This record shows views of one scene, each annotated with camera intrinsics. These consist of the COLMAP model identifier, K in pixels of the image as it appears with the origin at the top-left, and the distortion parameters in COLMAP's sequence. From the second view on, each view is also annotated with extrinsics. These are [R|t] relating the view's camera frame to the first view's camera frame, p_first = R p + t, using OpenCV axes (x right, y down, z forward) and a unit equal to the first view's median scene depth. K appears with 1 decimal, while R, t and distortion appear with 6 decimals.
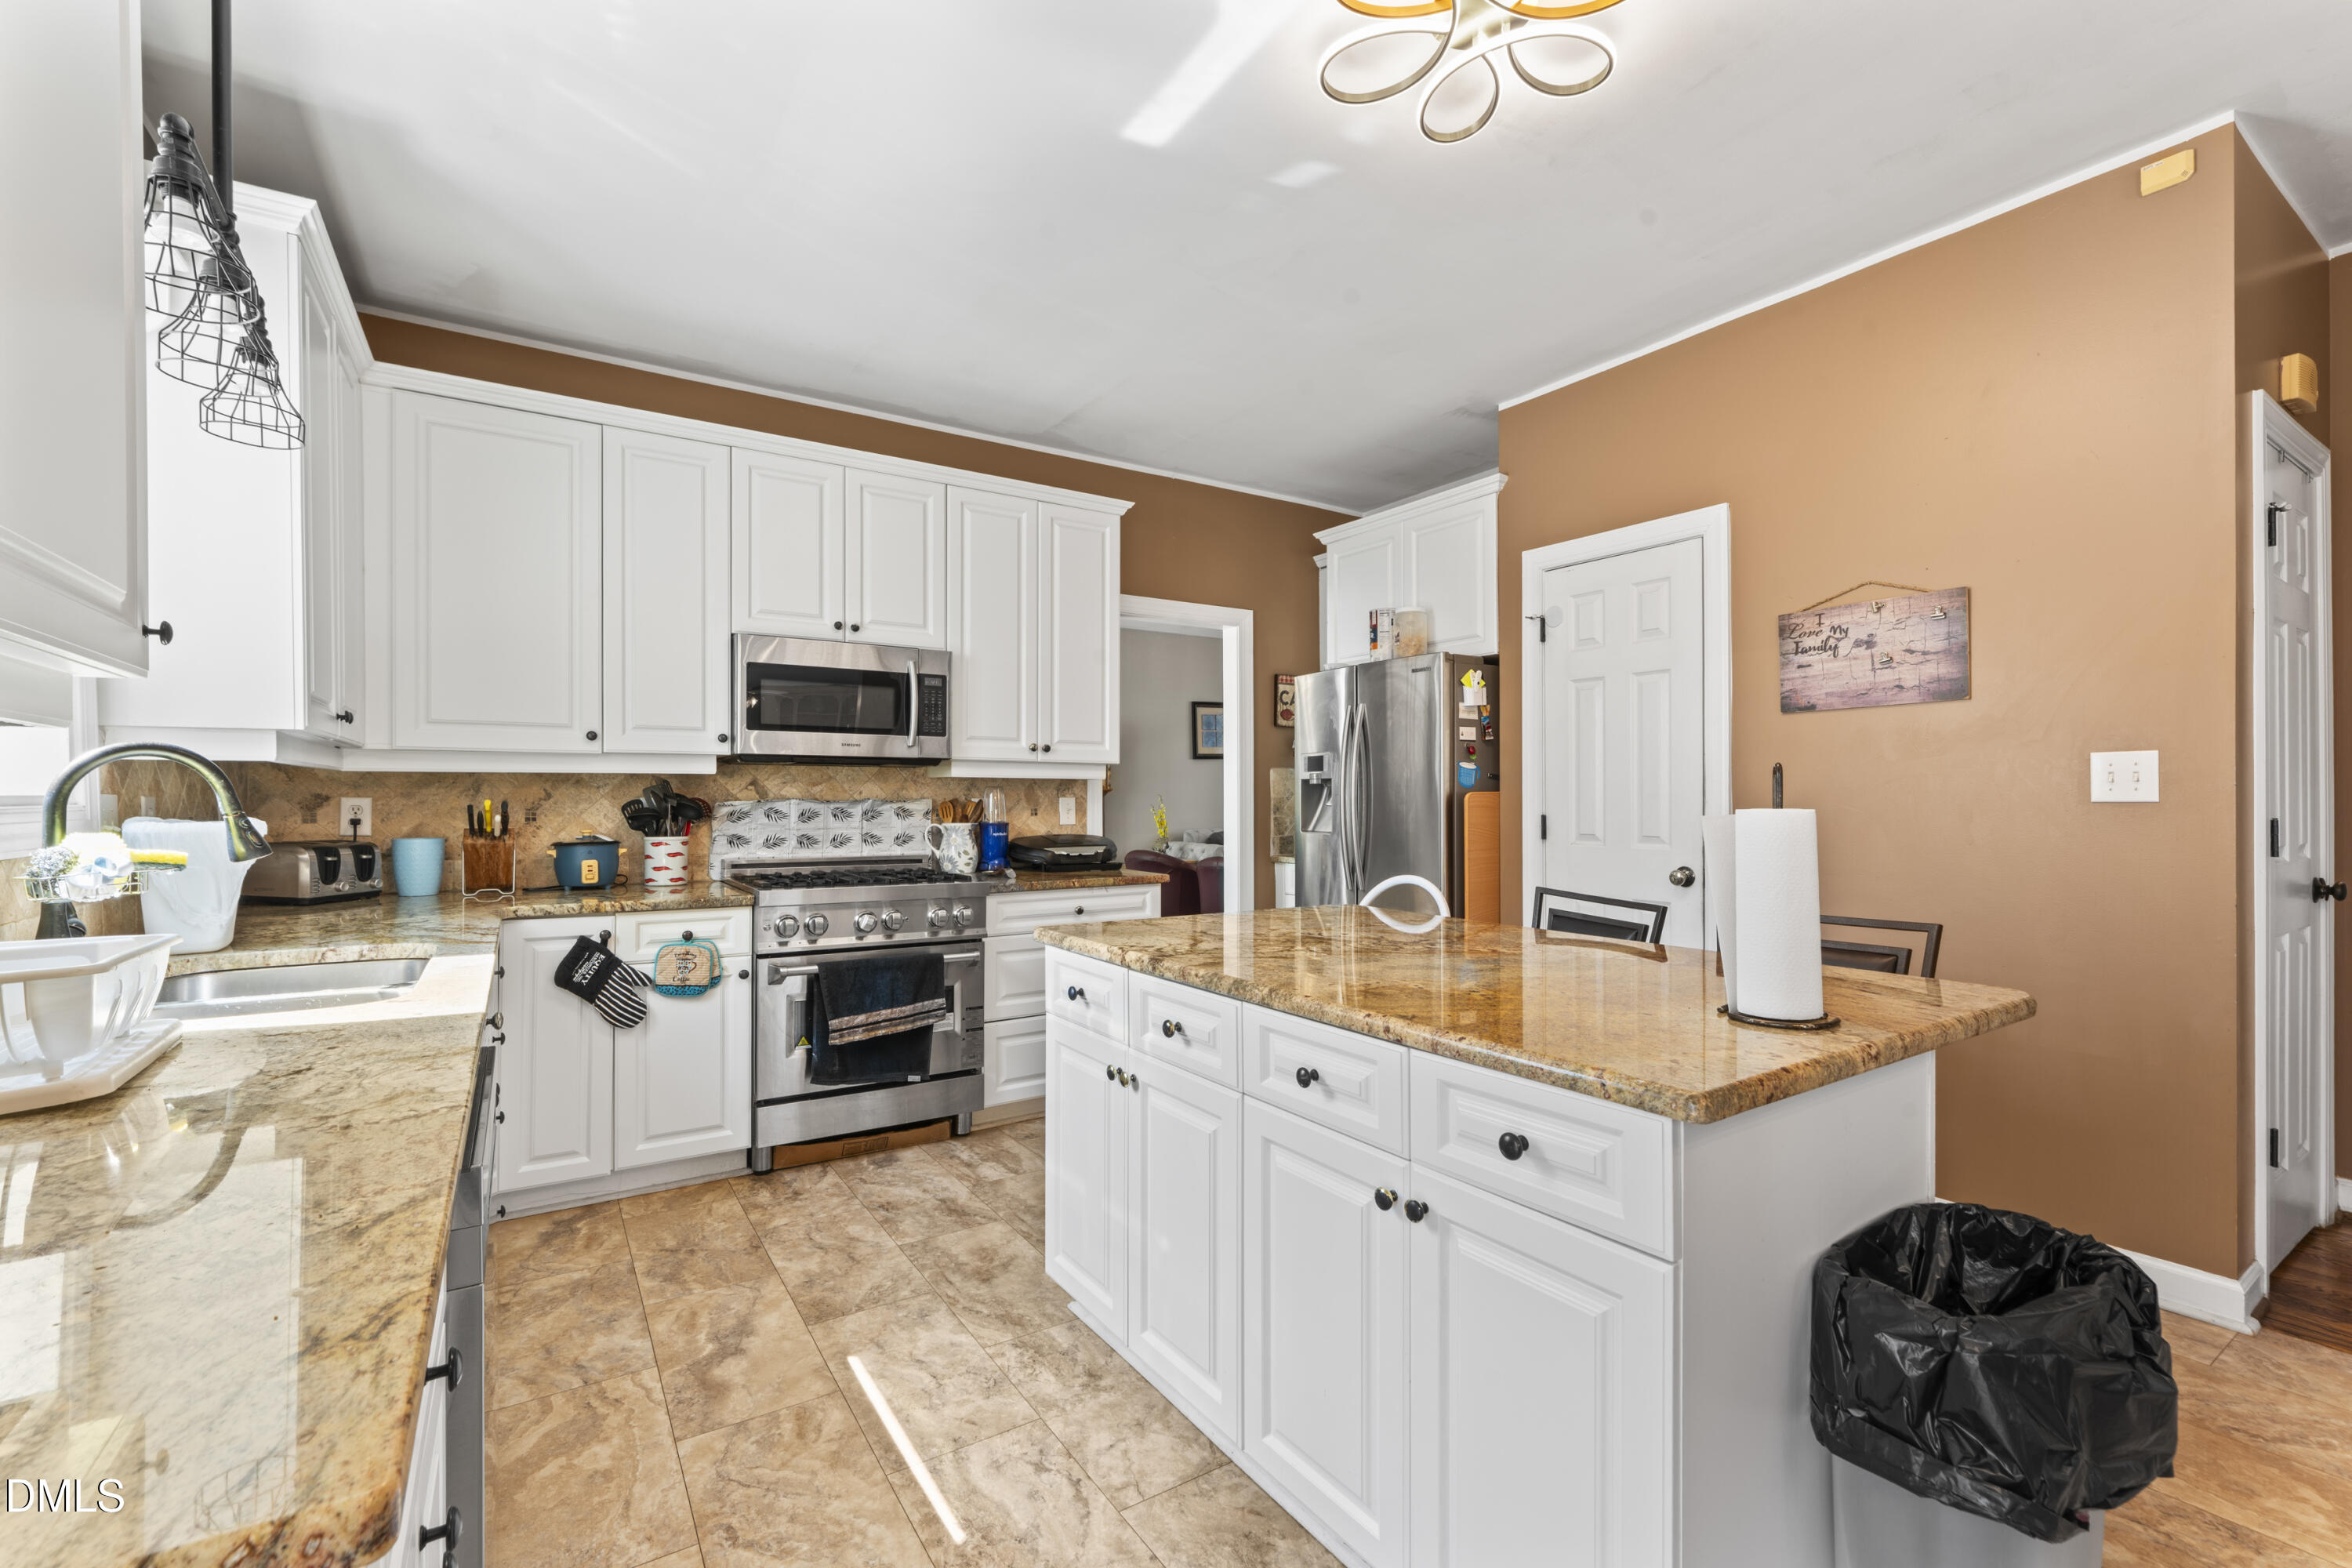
lens RADIAL K [[1018.3, 0, 1181.6], [0, 1018.3, 792.5], [0, 0, 1]] dist [-0.001268, 0.000888]
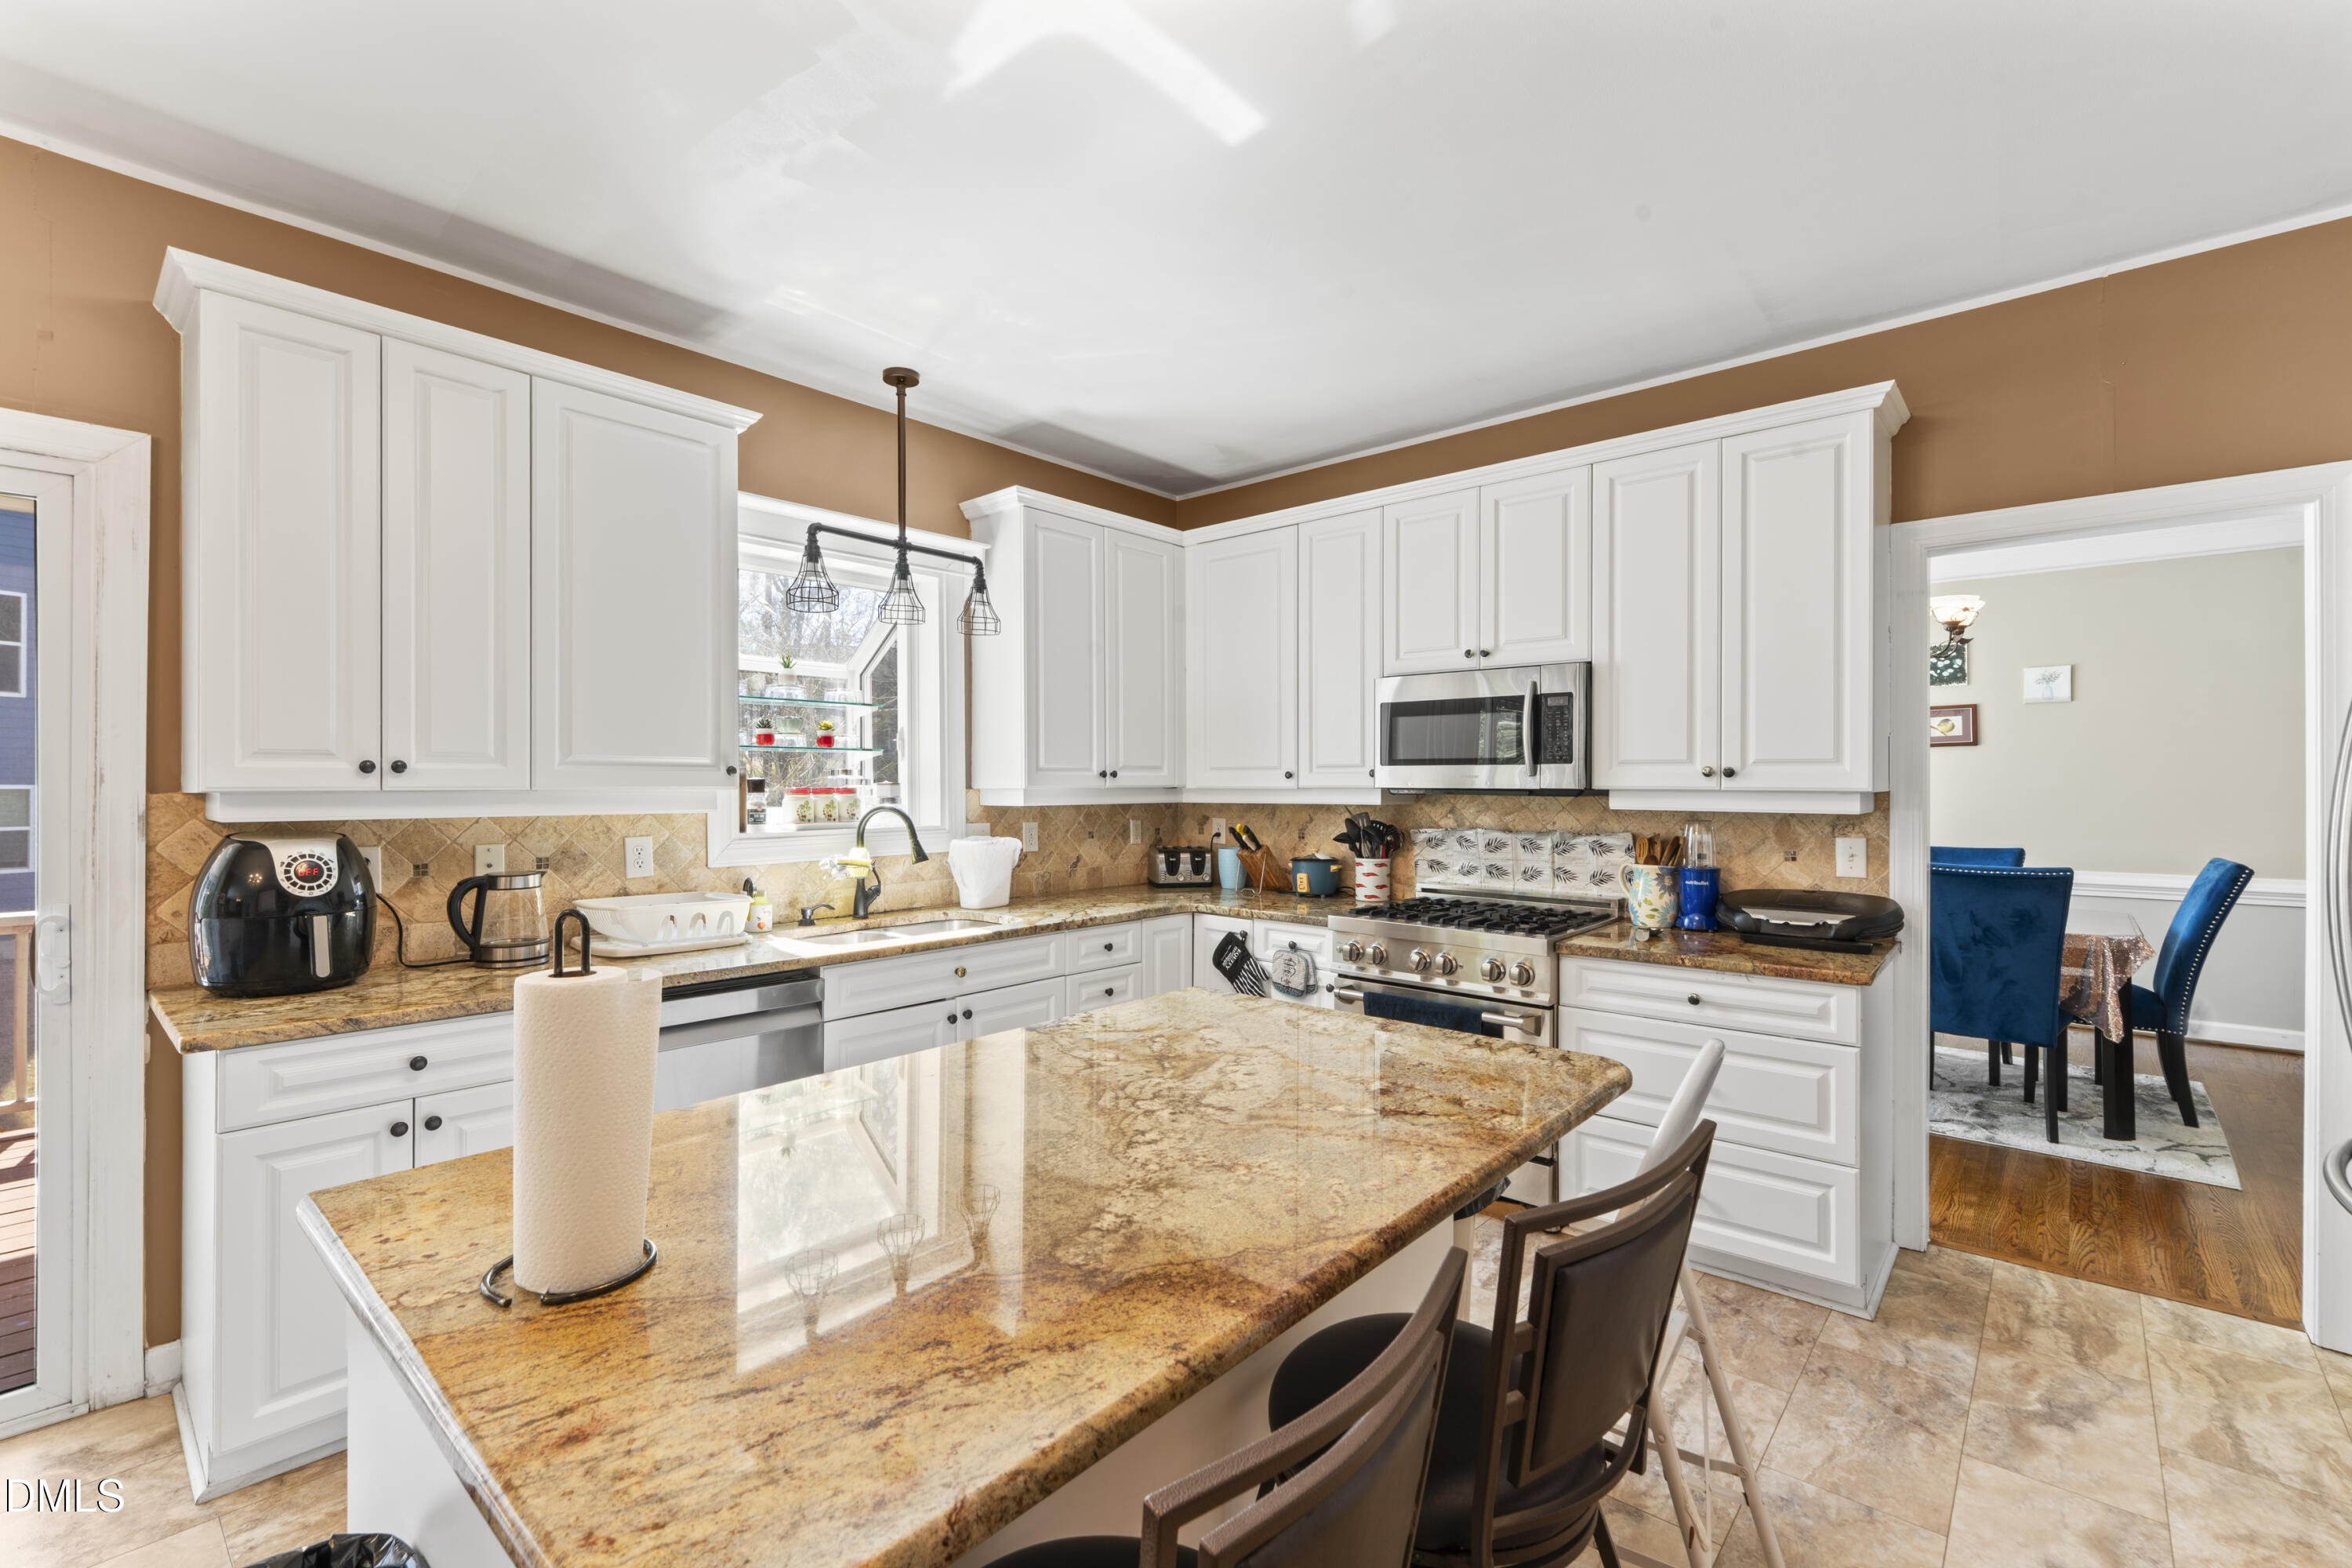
lens RADIAL K [[1014.8, 0, 1176.0], [0, 1014.8, 784.0], [0, 0, 1]] dist [-0.001429, -0.000128]
pose [[0.265563, 0.002482, -0.964090, 0.532026], [0.005010, 0.999980, 0.003955, -0.045296], [0.964080, -0.005880, 0.265545, 0.480051]]
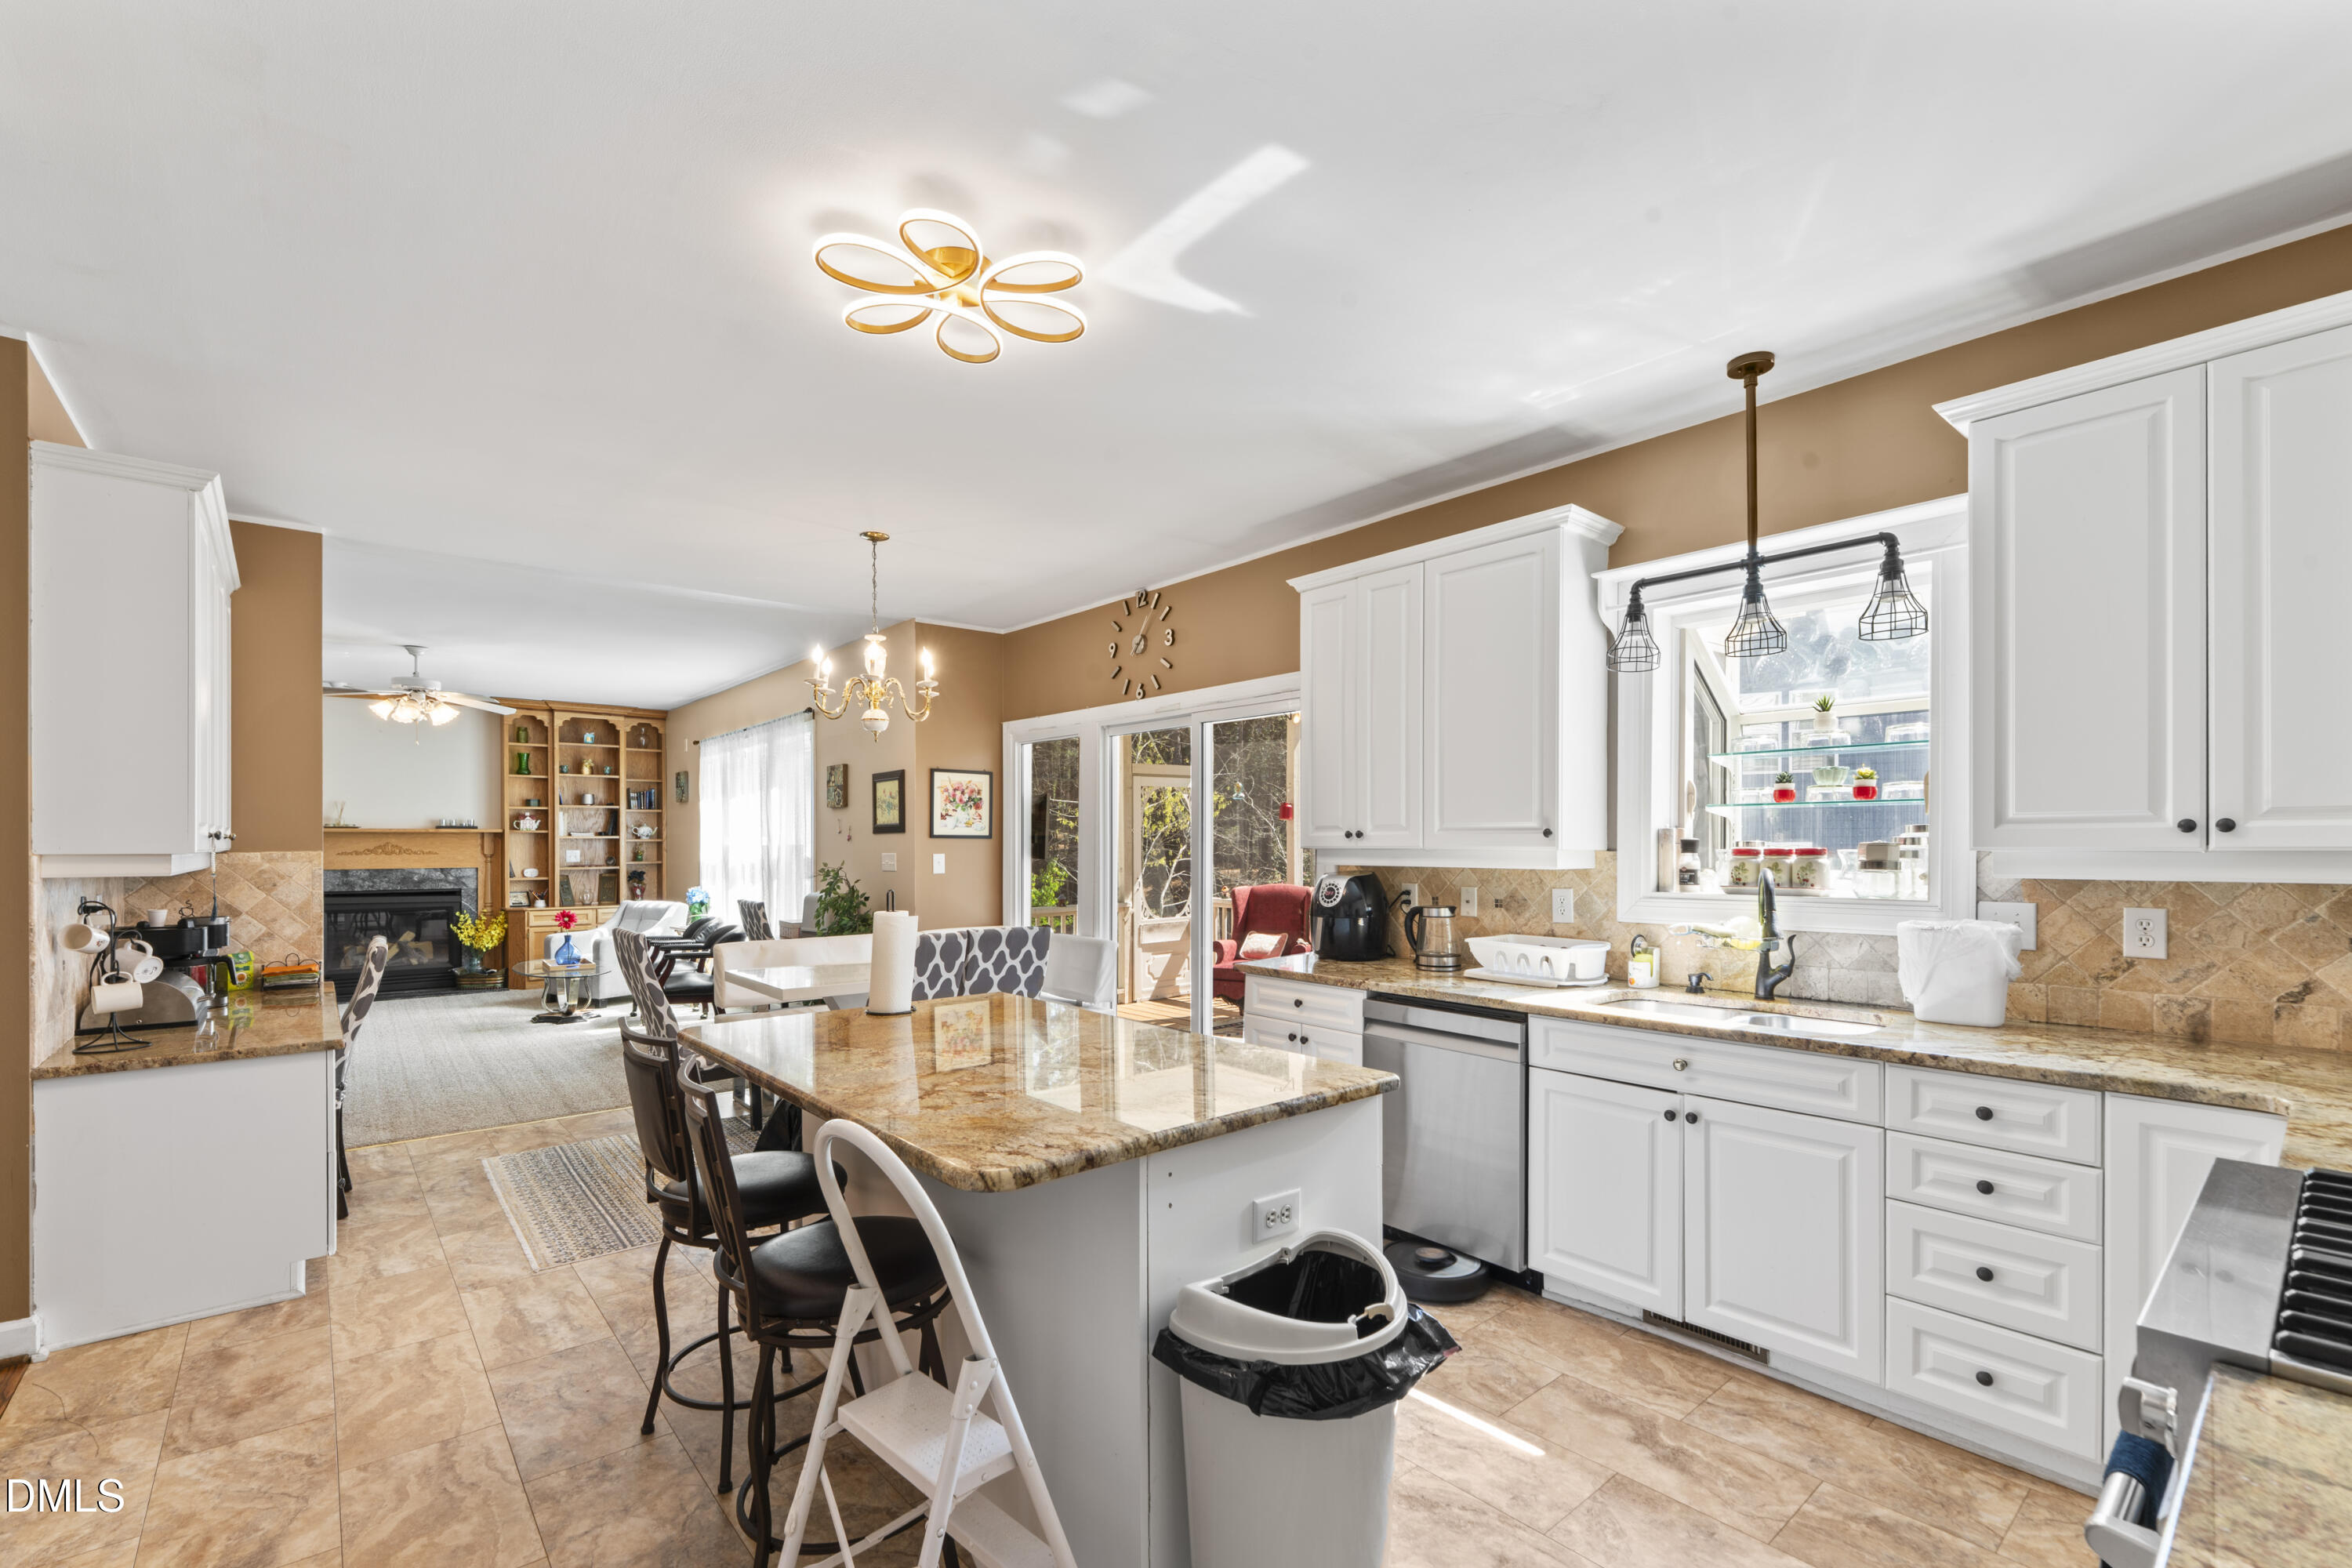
lens RADIAL K [[1011.7, 0, 1171.7], [0, 1011.7, 845.9], [0, 0, 1]] dist [-0.002965, 0.000258]
pose [[-0.992250, 0.006190, -0.124103, 0.105459], [0.006542, 0.999976, -0.002432, -0.042686], [0.124085, -0.003225, -0.992266, 1.223440]]
